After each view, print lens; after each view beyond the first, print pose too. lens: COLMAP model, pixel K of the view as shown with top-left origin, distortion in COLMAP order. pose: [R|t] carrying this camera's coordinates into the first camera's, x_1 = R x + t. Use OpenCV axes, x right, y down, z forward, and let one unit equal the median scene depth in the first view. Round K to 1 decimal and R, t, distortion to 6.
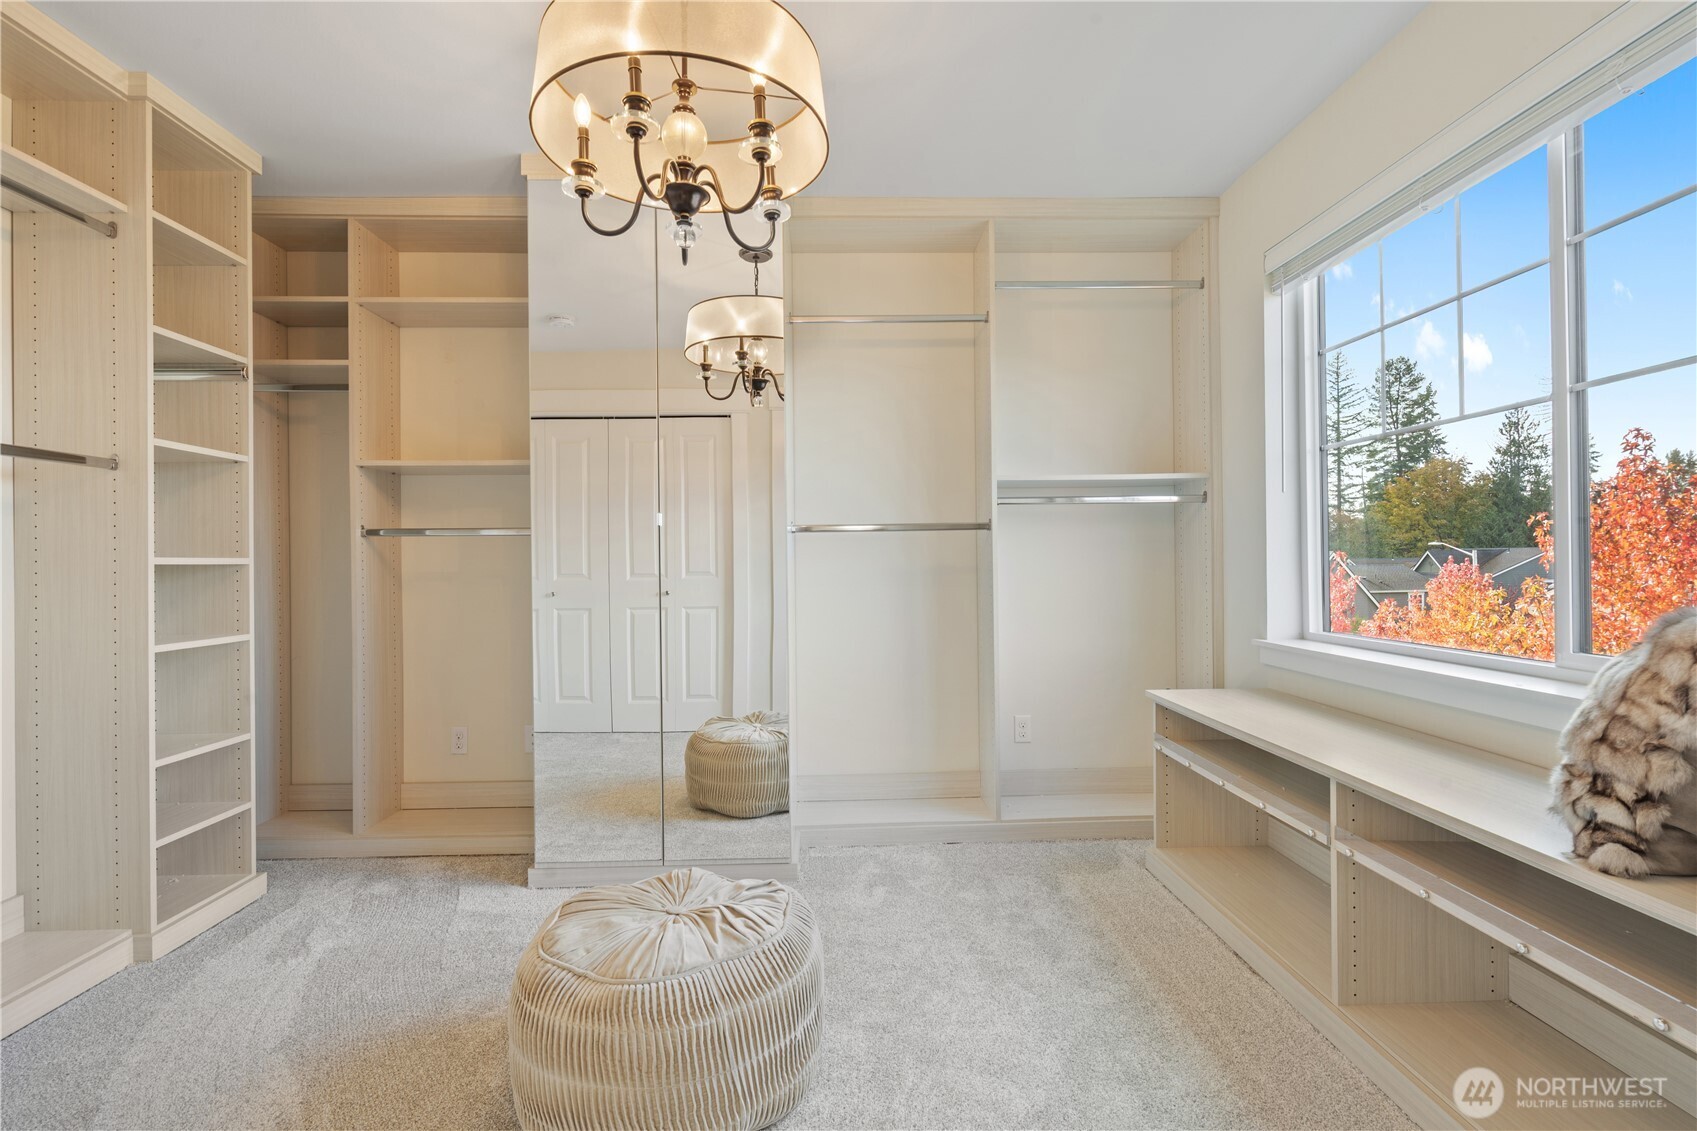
lens RADIAL K [[783.6, 0, 844.2], [0, 783.6, 564.2], [0, 0, 1]] dist [-0.002867, -0.000175]
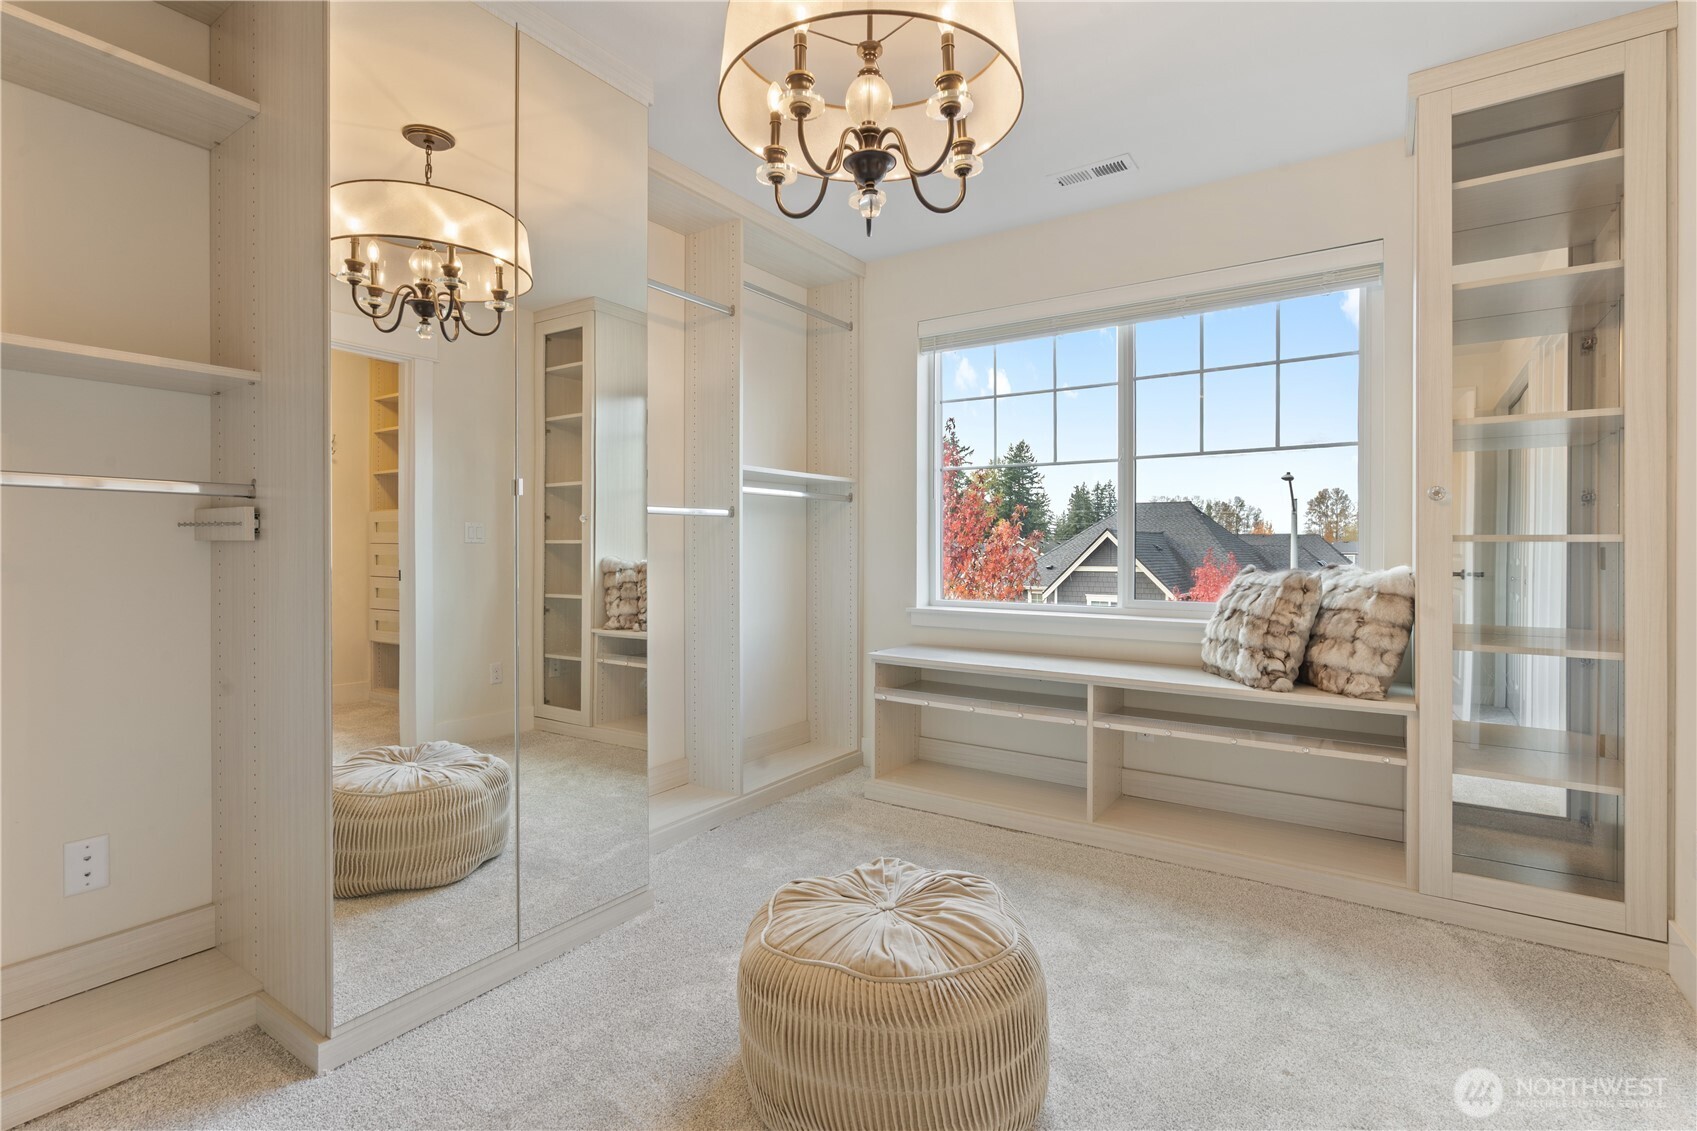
lens RADIAL K [[821.5, 0, 851.2], [0, 821.5, 554.5], [0, 0, 1]] dist [-0.001889, -0.000126]
pose [[0.571526, 0.005118, 0.820568, -1.046904], [-0.005481, 0.999982, -0.002420, 0.012748], [-0.820565, -0.003115, 0.571544, 0.432893]]
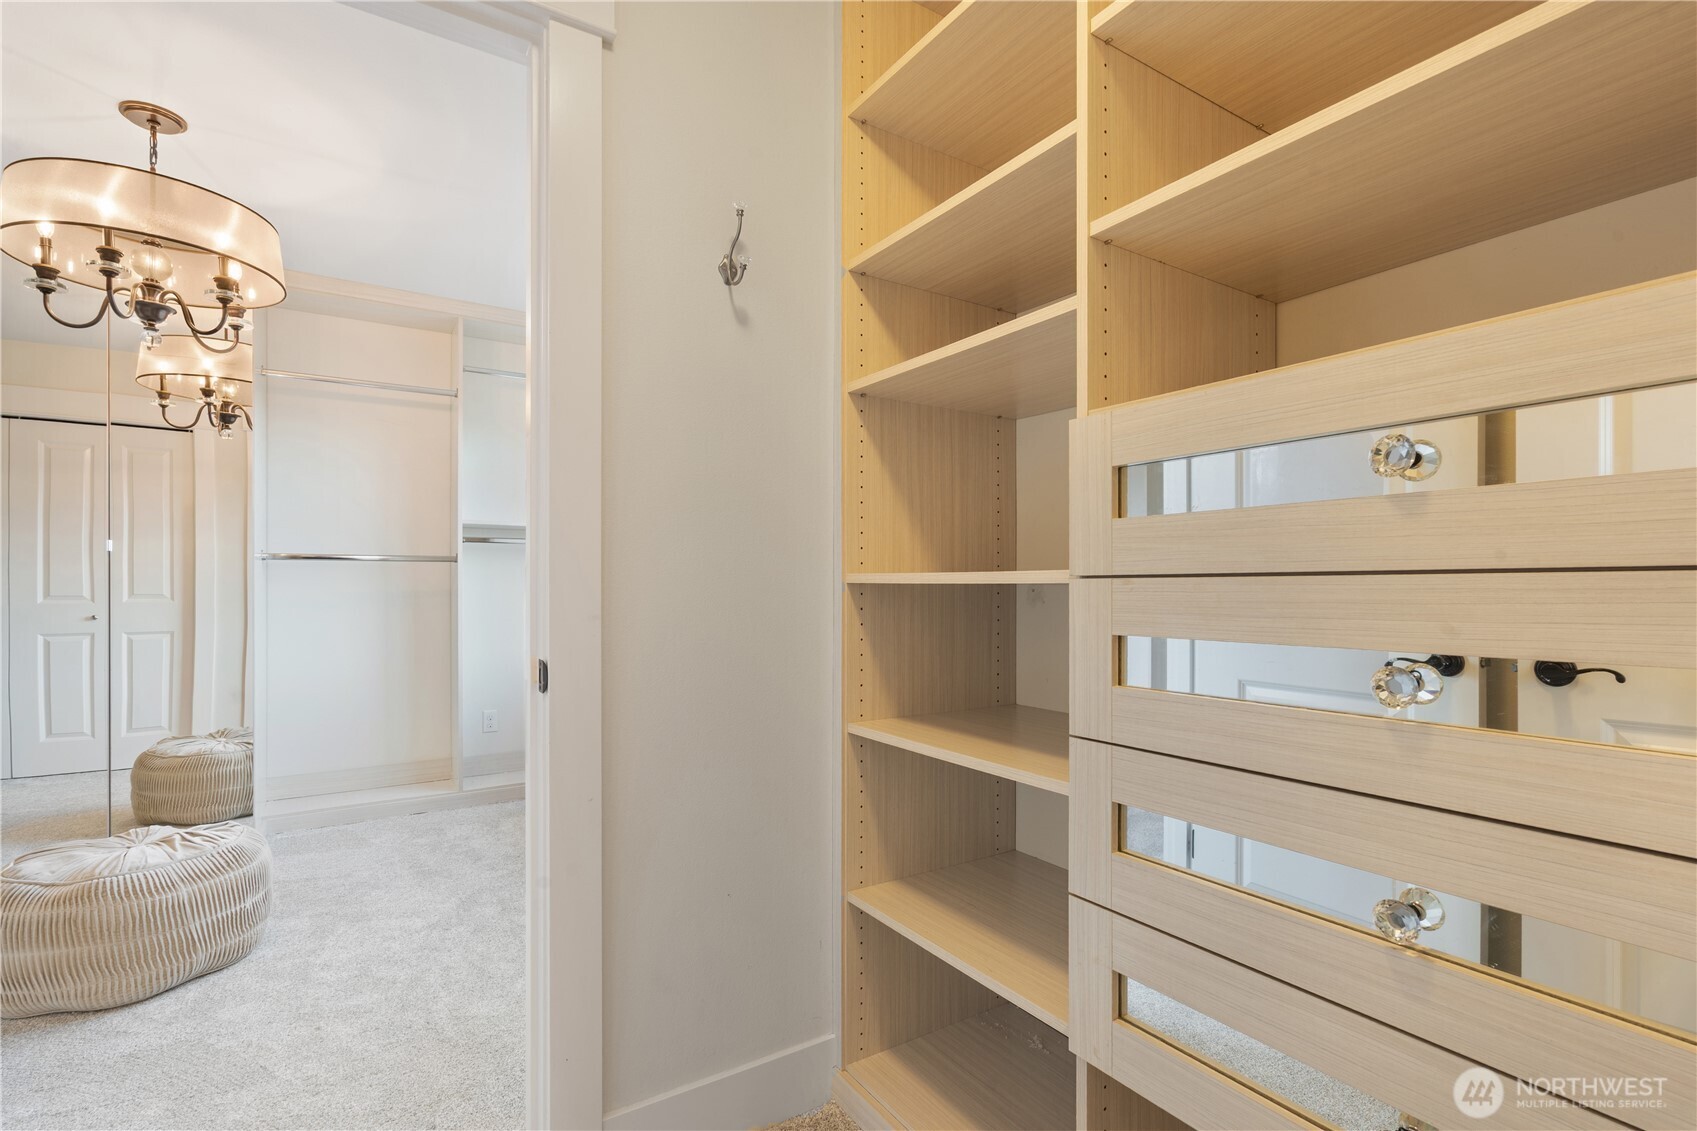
lens RADIAL K [[797.7, 0, 855.6], [0, 797.7, 589.9], [0, 0, 1]] dist [-0.001310, 0.000268]
pose [[0.851347, 0.010572, 0.524497, 0.103425], [-0.010120, 0.999942, -0.003729, -0.001246], [-0.524505, -0.002133, 0.851404, -0.740569]]
